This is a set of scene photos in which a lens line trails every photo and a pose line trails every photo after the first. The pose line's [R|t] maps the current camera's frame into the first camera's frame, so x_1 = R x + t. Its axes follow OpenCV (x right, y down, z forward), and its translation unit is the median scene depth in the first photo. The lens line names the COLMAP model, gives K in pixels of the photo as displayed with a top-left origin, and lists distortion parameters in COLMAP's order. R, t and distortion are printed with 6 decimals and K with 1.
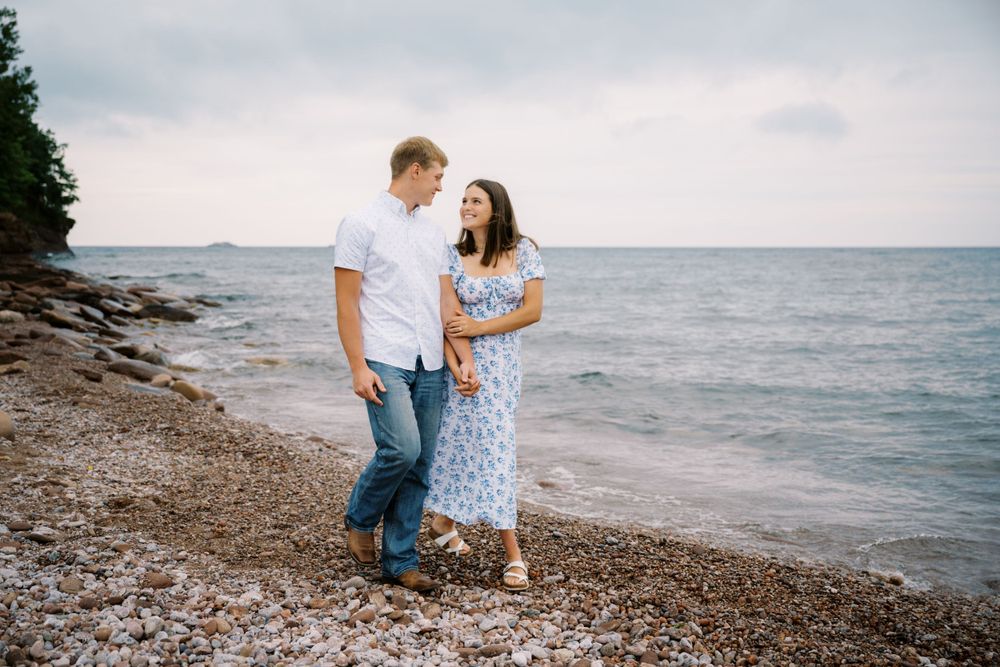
lens RADIAL K [[1041.7, 0, 500.0], [0, 1041.7, 333.5], [0, 0, 1]] dist [-0.000831, 0.005478]
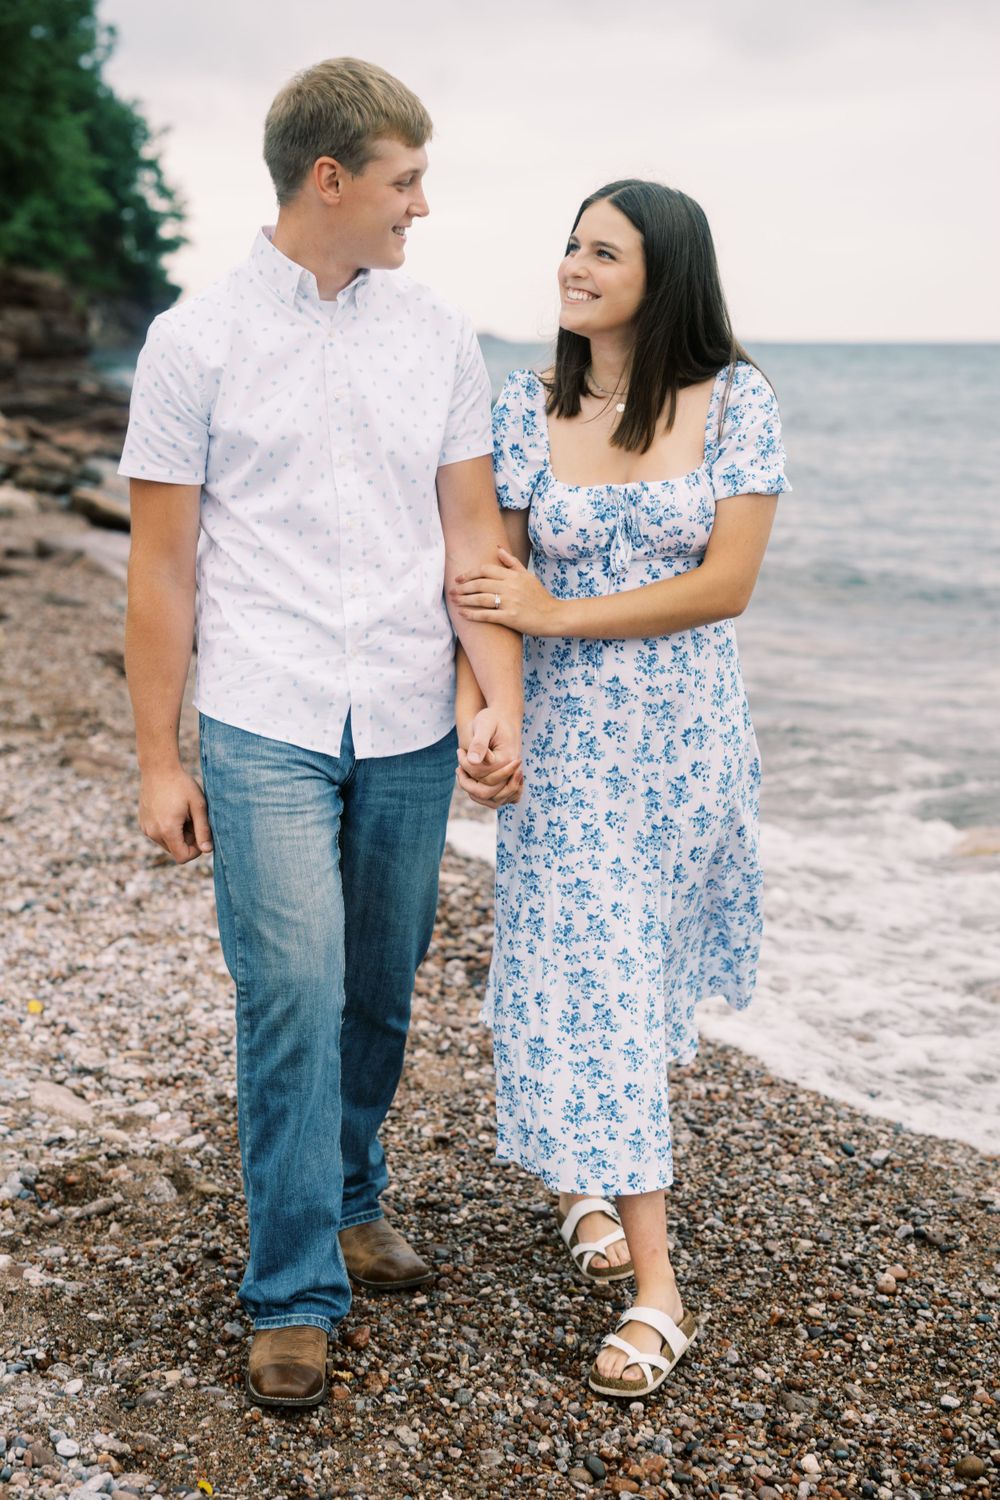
lens RADIAL K [[2167.8, 0, 502.9], [0, 2167.8, 768.4], [0, 0, 1]] dist [-0.018364, 0.228119]
pose [[0.968987, 0.044575, -0.243058, -0.025662], [-0.016961, 0.993274, 0.114541, -0.013119], [0.246529, -0.106866, 0.963225, 0.129025]]
